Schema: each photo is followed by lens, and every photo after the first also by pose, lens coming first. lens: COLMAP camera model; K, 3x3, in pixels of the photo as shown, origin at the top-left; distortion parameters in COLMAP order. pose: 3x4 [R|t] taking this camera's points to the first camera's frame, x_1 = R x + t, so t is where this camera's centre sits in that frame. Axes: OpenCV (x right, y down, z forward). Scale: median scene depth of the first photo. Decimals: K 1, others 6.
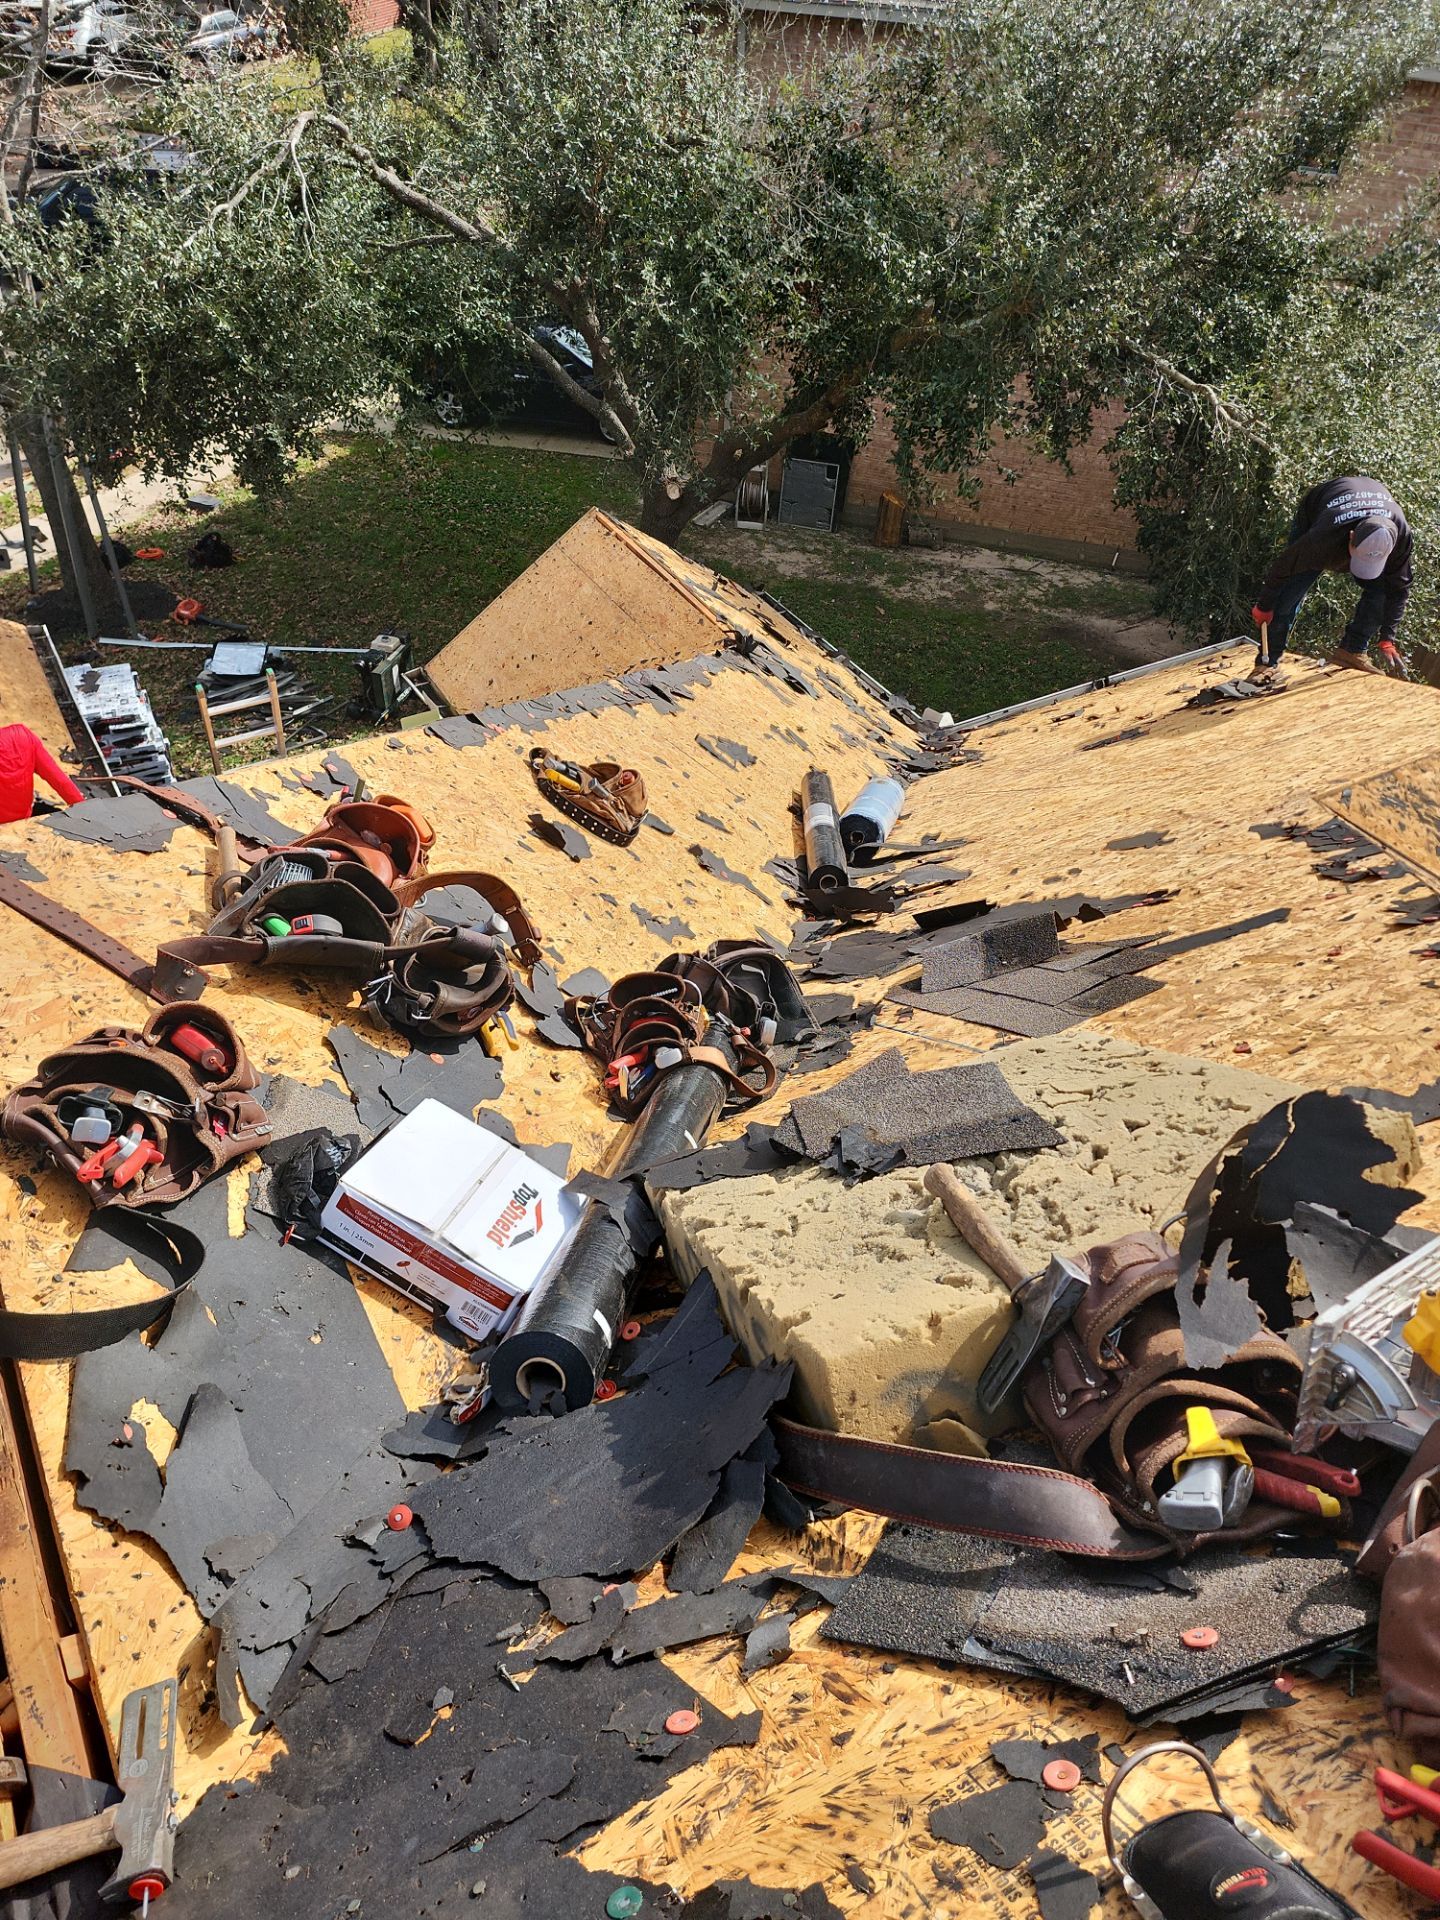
lens RADIAL K [[1325.9, 0, 720.0], [0, 1325.9, 960.0], [0, 0, 1]] dist [0.071325, -0.099391]
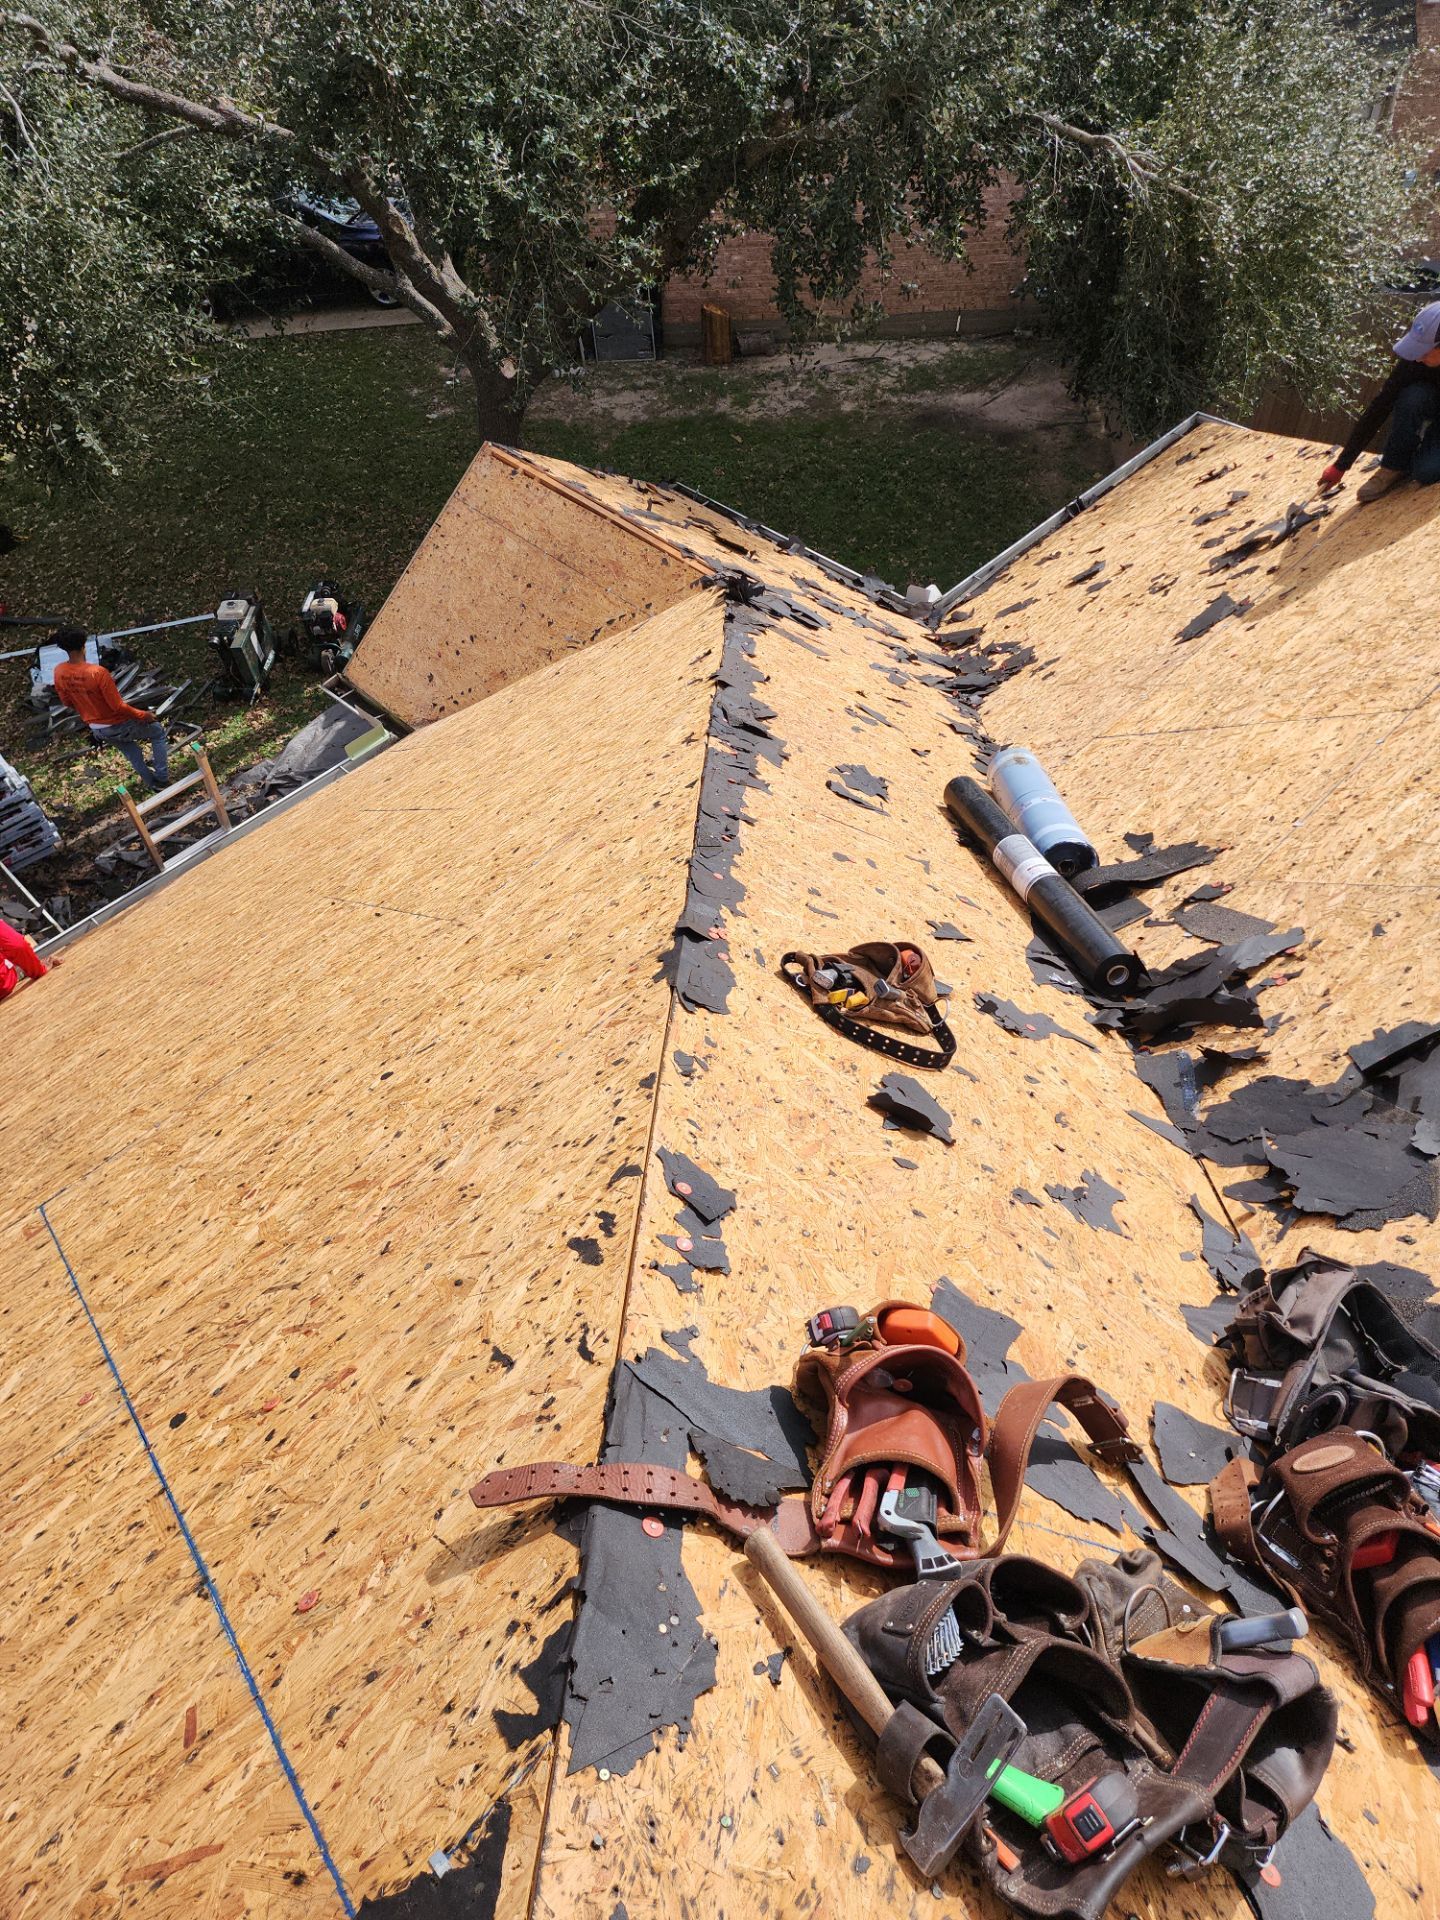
lens RADIAL K [[1306.1, 0, 735.5], [0, 1306.1, 948.9], [0, 0, 1]] dist [0.079388, -0.076164]
pose [[0.964355, -0.253893, 0.074547, -0.052722], [0.242024, 0.960204, 0.139401, -0.064882], [-0.106974, -0.116390, 0.987426, 0.064806]]
